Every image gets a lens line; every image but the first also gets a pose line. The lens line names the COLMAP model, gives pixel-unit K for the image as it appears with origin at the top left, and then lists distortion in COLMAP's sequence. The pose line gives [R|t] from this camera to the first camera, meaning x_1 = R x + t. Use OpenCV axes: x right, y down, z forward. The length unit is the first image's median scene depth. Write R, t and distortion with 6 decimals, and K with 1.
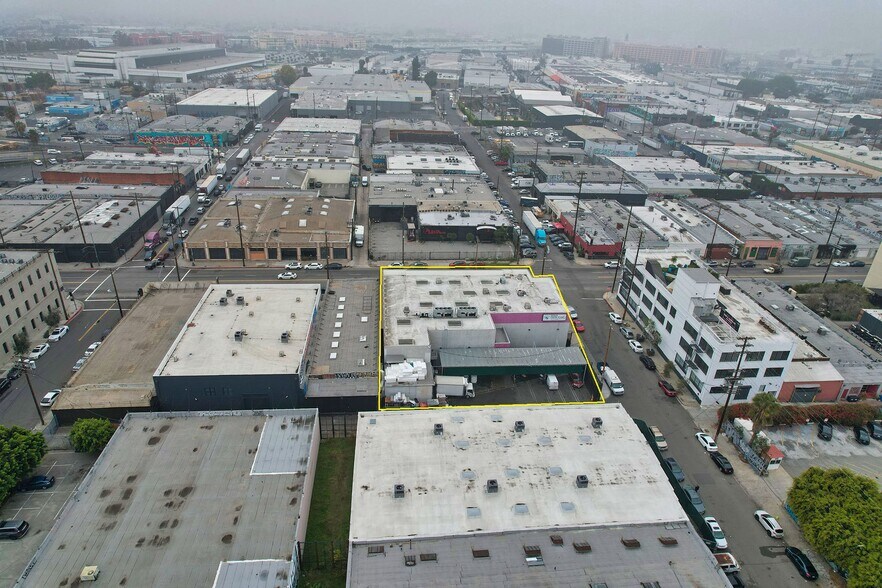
lens RADIAL K [[563.4, 0, 443.6], [0, 563.4, 292.4], [0, 0, 1]] dist [-0.075995, 0.070678]
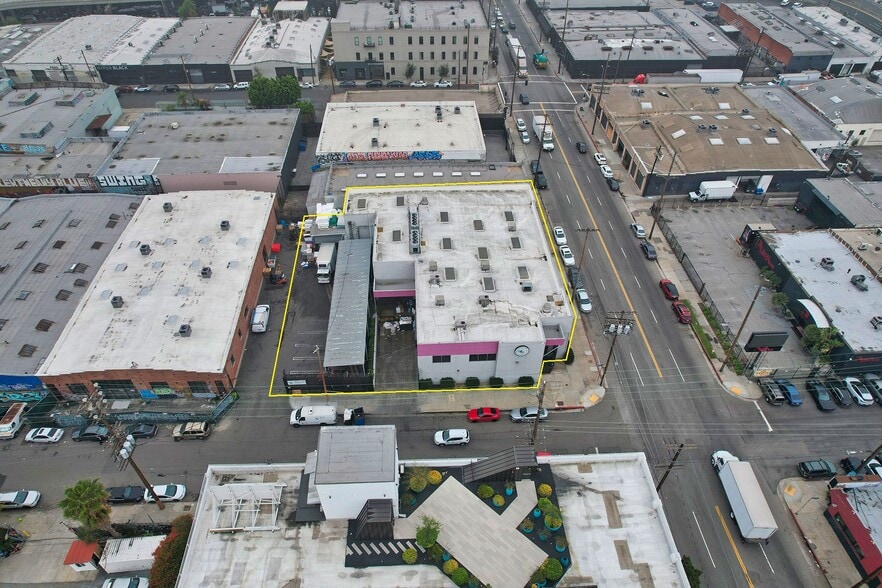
lens RADIAL K [[563.4, 0, 444.6], [0, 563.4, 290.5], [0, 0, 1]] dist [-0.075995, 0.070678]
pose [[-0.049597, 0.640342, -0.766487, 0.515058], [-0.452971, 0.669545, 0.588665, -0.300987], [0.890145, 0.376392, 0.256849, 0.641113]]
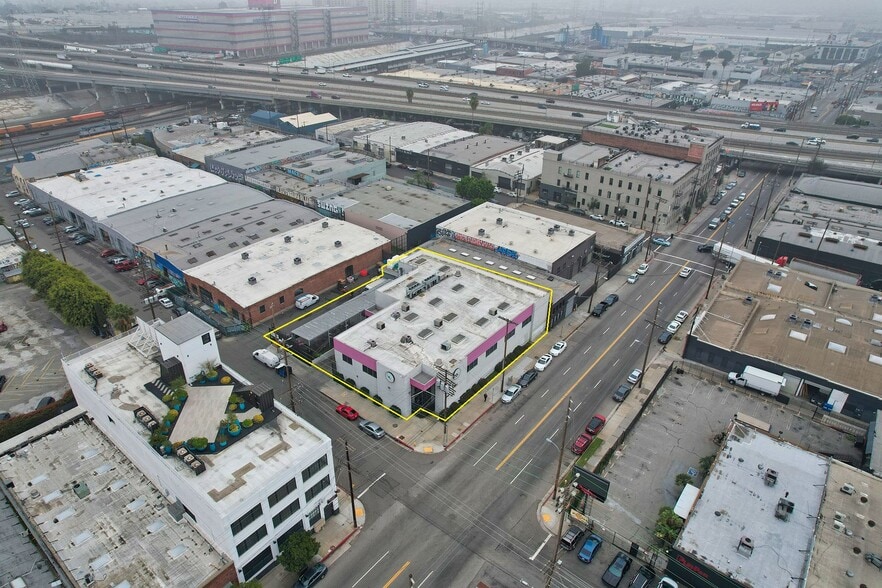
lens RADIAL K [[563.4, 0, 444.2], [0, 563.4, 291.8], [0, 0, 1]] dist [-0.075995, 0.070678]
pose [[-0.695342, 0.299108, -0.653478, 0.492349], [-0.359400, 0.642690, 0.676595, -0.492302], [0.622359, 0.705325, -0.339390, 1.024952]]
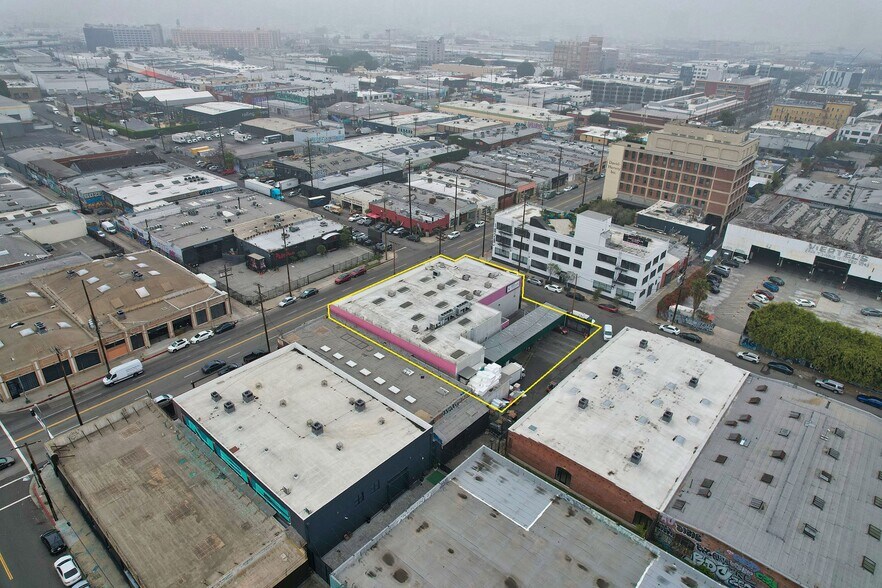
lens RADIAL K [[563.4, 0, 443.8], [0, 563.4, 291.2], [0, 0, 1]] dist [-0.075995, 0.070678]
pose [[0.726293, -0.327049, 0.604597, -0.437112], [0.311973, 0.940589, 0.134031, -0.104754], [-0.612512, 0.091272, 0.785174, 0.163907]]
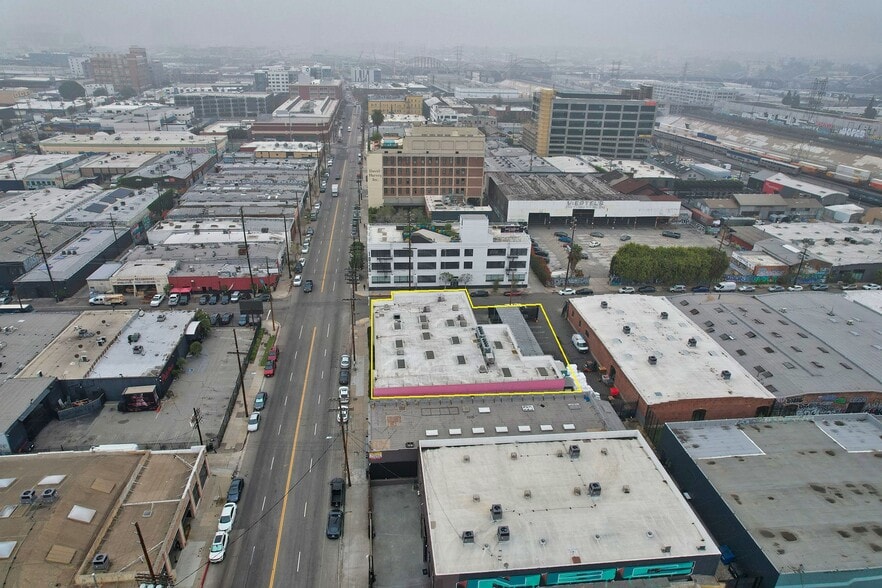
lens RADIAL K [[563.4, 0, 443.1], [0, 563.4, 290.7], [0, 0, 1]] dist [-0.075995, 0.070678]
pose [[-0.010511, -0.453917, 0.890982, -0.601418], [0.421831, 0.805853, 0.415524, -0.349134], [-0.906614, 0.380211, 0.183006, 0.633378]]
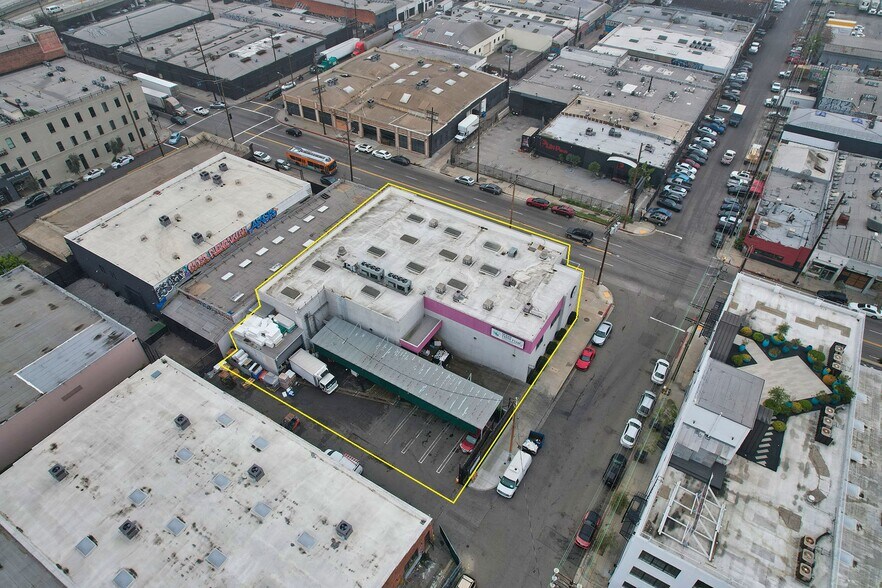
lens RADIAL K [[563.4, 0, 442.8], [0, 563.4, 291.1], [0, 0, 1]] dist [-0.075995, 0.070678]
pose [[0.789157, 0.380227, -0.482347, 0.330832], [-0.244309, 0.914863, 0.321464, -0.151591], [0.563511, -0.135844, 0.814863, 0.326259]]
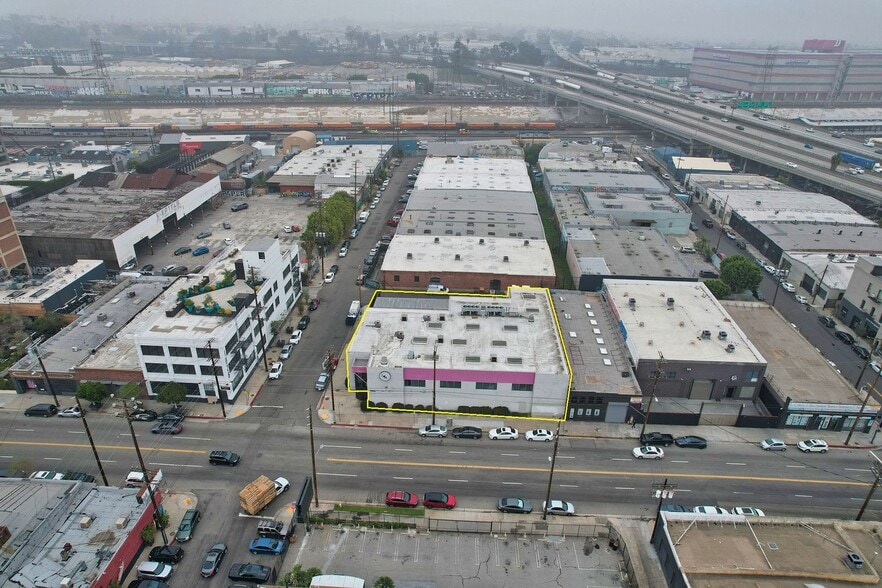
lens RADIAL K [[563.4, 0, 444.0], [0, 563.4, 292.6], [0, 0, 1]] dist [-0.075995, 0.070678]
pose [[-0.986370, -0.123813, 0.108370, -0.011825], [0.012192, 0.601815, 0.798543, -0.592934], [-0.164089, 0.788980, -0.592103, 1.180843]]
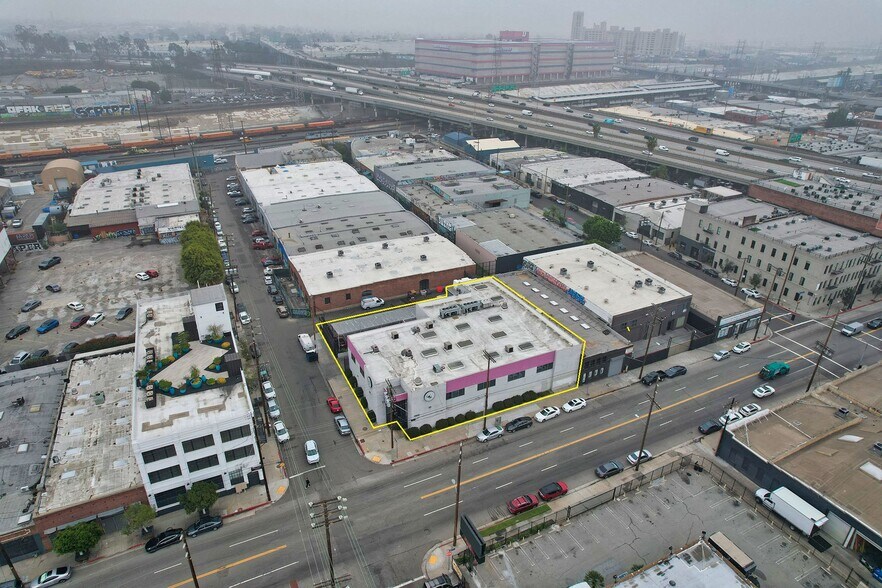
lens RADIAL K [[563.4, 0, 444.4], [0, 563.4, 291.9], [0, 0, 1]] dist [-0.075995, 0.070678]
pose [[-0.936112, 0.101178, -0.336834, 0.290286], [-0.205540, 0.619766, 0.757393, -0.563170], [0.285390, 0.778237, -0.559374, 1.146974]]
